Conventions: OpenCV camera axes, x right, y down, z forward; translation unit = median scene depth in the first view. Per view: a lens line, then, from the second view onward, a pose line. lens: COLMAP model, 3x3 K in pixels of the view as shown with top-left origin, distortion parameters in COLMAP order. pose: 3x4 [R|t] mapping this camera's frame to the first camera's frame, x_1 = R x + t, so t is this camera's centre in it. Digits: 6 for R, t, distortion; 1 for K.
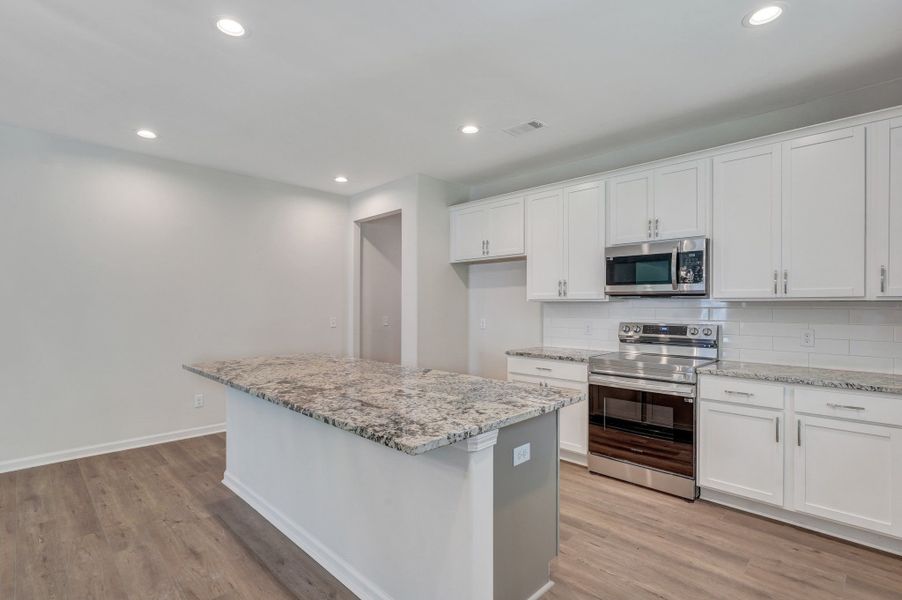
lens RADIAL K [[441.4, 0, 451.0], [0, 441.4, 300.0], [0, 0, 1]] dist [-0.027865, -0.000225]
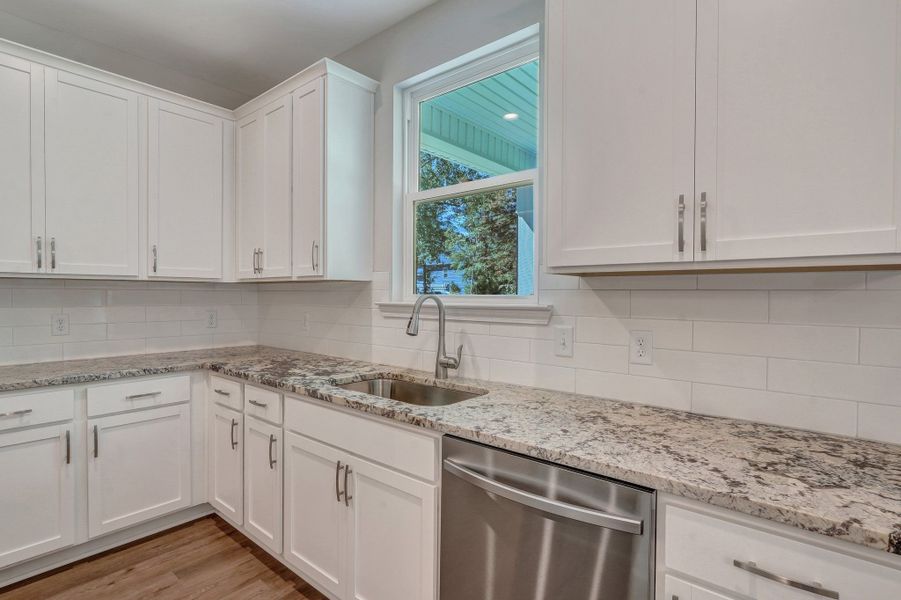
lens RADIAL K [[441.4, 0, 450.5], [0, 441.4, 300.0], [0, 0, 1]] dist [-0.005495, 0.000069]
pose [[-0.083272, -0.020877, 0.996308, -0.064312], [-0.018349, 0.999643, 0.019414, 0.013592], [-0.996358, -0.016664, -0.083625, 0.399988]]
